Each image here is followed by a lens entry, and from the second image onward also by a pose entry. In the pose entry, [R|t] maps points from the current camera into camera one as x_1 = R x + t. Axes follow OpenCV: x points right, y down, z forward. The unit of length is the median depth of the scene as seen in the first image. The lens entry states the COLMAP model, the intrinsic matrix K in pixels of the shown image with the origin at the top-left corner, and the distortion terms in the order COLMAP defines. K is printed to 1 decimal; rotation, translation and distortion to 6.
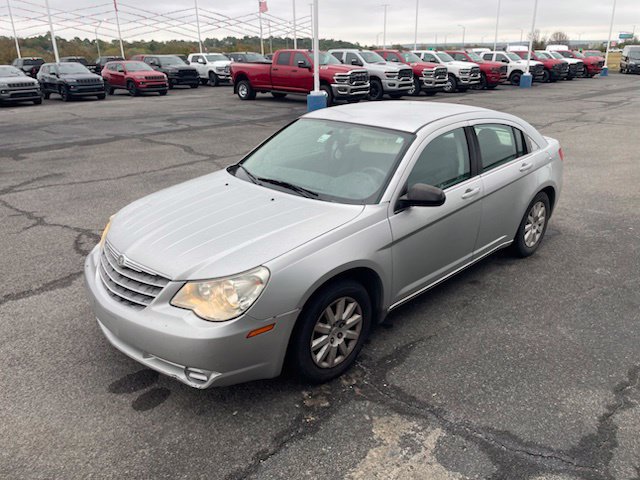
lens RADIAL K [[484.0, 0, 326.8], [0, 484.0, 236.7], [0, 0, 1]] dist [0.087960, -0.113755]
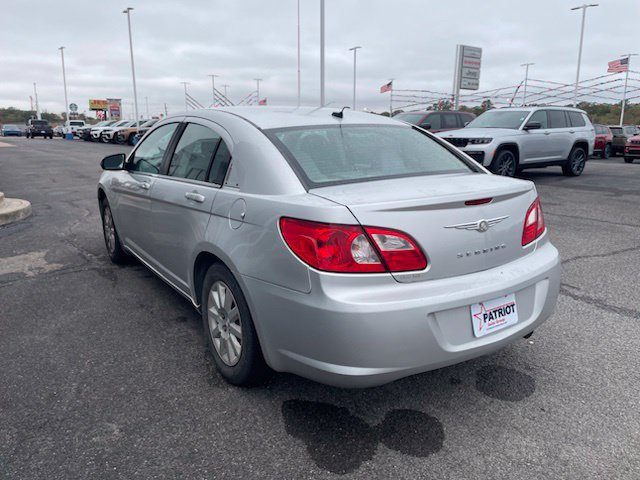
lens RADIAL K [[484.0, 0, 326.8], [0, 484.0, 238.1], [0, 0, 1]] dist [0.087960, -0.113755]
pose [[-0.179338, 0.226495, -0.957360, 1.322010], [-0.351887, 0.893987, 0.277420, -0.439533], [0.918702, 0.386635, -0.080626, 1.632491]]
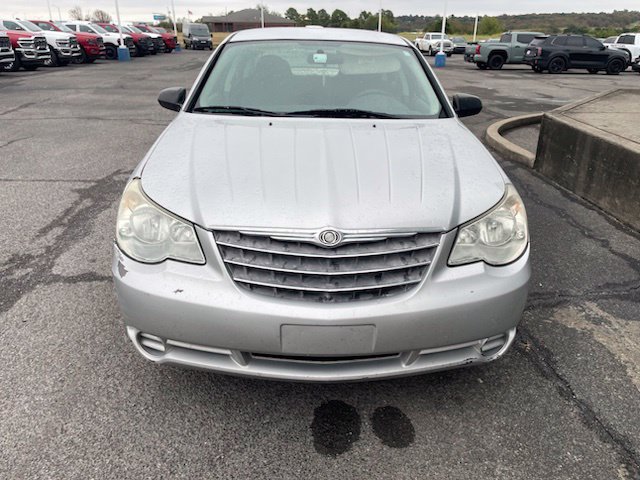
lens RADIAL K [[484.0, 0, 326.0], [0, 484.0, 240.2], [0, 0, 1]] dist [0.087960, -0.113755]
pose [[0.681143, -0.271649, 0.679891, -0.708962], [0.244098, 0.959749, 0.138918, -0.027397], [-0.690262, 0.071337, 0.720035, 0.490681]]
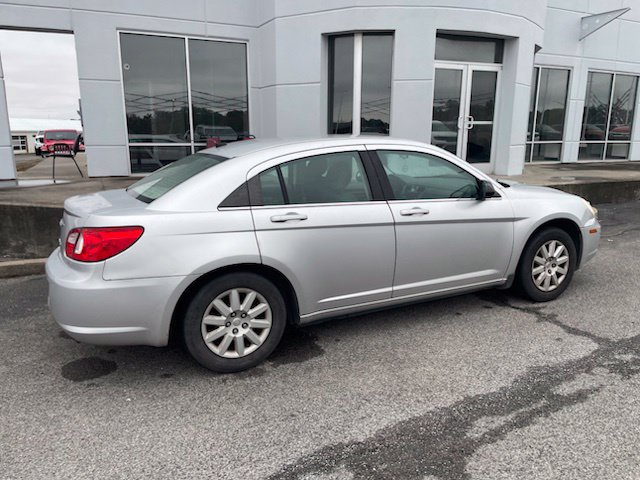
lens RADIAL K [[484.0, 0, 324.5], [0, 484.0, 241.6], [0, 0, 1]] dist [0.087960, -0.113755]
pose [[-0.946080, -0.055047, 0.319221, -0.208542], [0.129108, 0.839723, 0.527443, -0.779044], [-0.297092, 0.540217, -0.787338, 2.429438]]
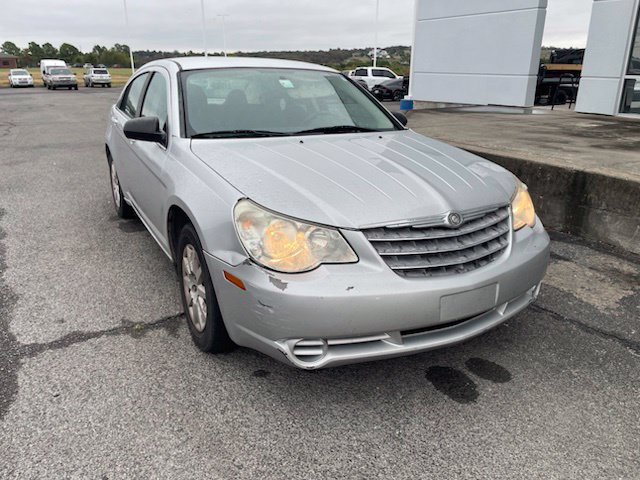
lens RADIAL K [[484.0, 0, 325.4], [0, 484.0, 240.3], [0, 0, 1]] dist [0.087960, -0.113755]
pose [[0.265304, -0.308785, 0.913381, -0.980634], [0.335612, 0.917661, 0.212749, -0.121615], [-0.903869, 0.250098, 0.347091, 0.794736]]
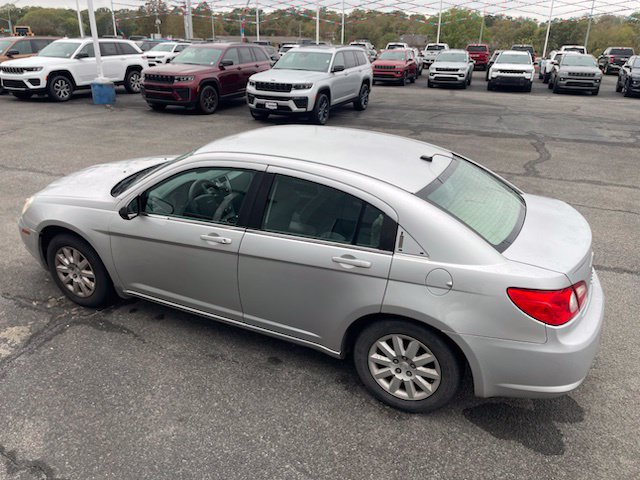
lens RADIAL K [[484.0, 0, 318.7], [0, 484.0, 238.3], [0, 0, 1]] dist [0.087960, -0.113755]
pose [[0.340280, 0.378588, -0.860744, 1.263339], [-0.352659, 0.899937, 0.256409, -0.432531], [0.871689, 0.216298, 0.439743, 0.876694]]
